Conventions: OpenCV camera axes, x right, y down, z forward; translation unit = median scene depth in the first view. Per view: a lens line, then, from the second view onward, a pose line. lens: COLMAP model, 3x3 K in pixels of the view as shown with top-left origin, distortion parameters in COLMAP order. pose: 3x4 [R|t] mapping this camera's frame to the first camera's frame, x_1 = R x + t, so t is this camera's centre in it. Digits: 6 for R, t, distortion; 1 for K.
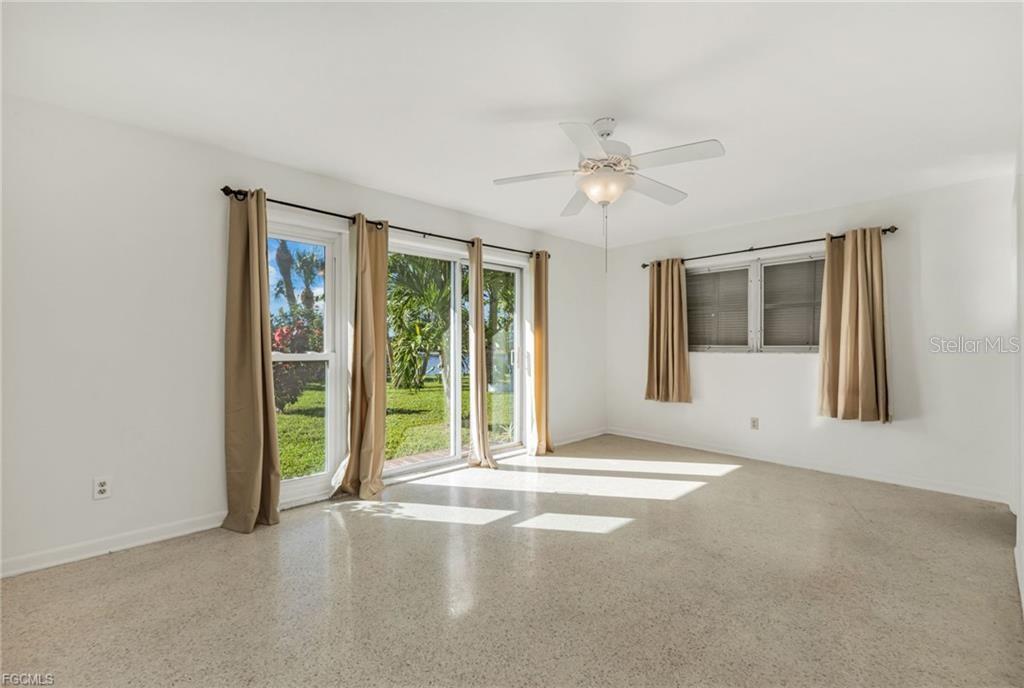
lens RADIAL K [[455.7, 0, 512.0], [0, 455.7, 344.0], [0, 0, 1]] dist [-0.001832, -0.000086]
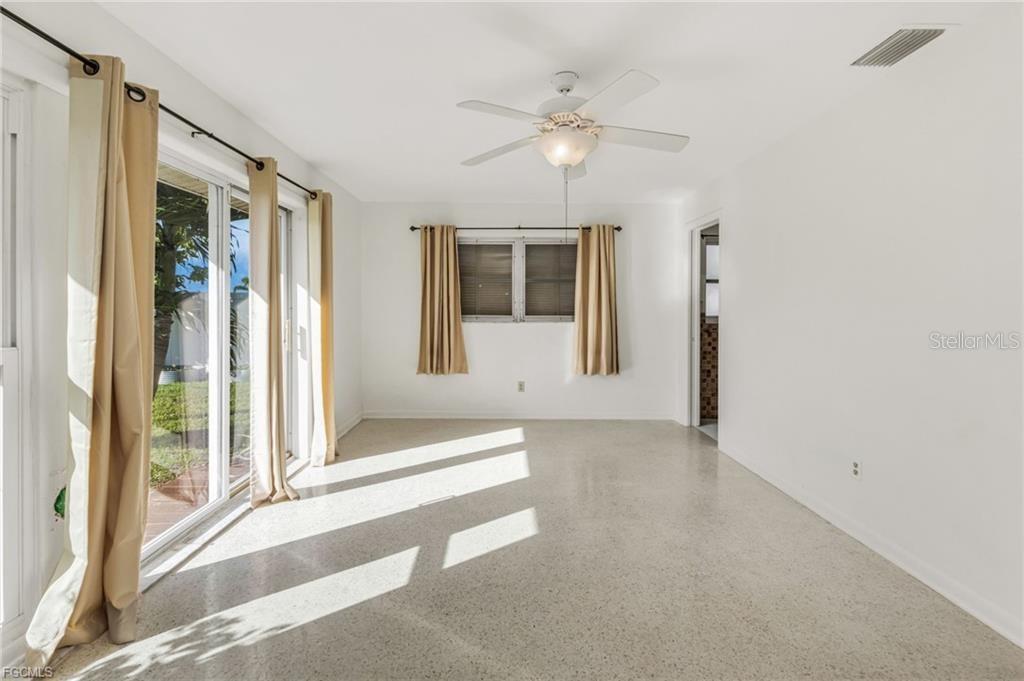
lens RADIAL K [[463.4, 0, 512.0], [0, 463.4, 304.6], [0, 0, 1]] dist [0.001338, 0.000539]
pose [[0.674535, 0.006991, 0.738210, -0.332597], [-0.003974, 0.999975, -0.005839, -0.017518], [-0.738232, 0.001005, 0.674546, 0.281744]]
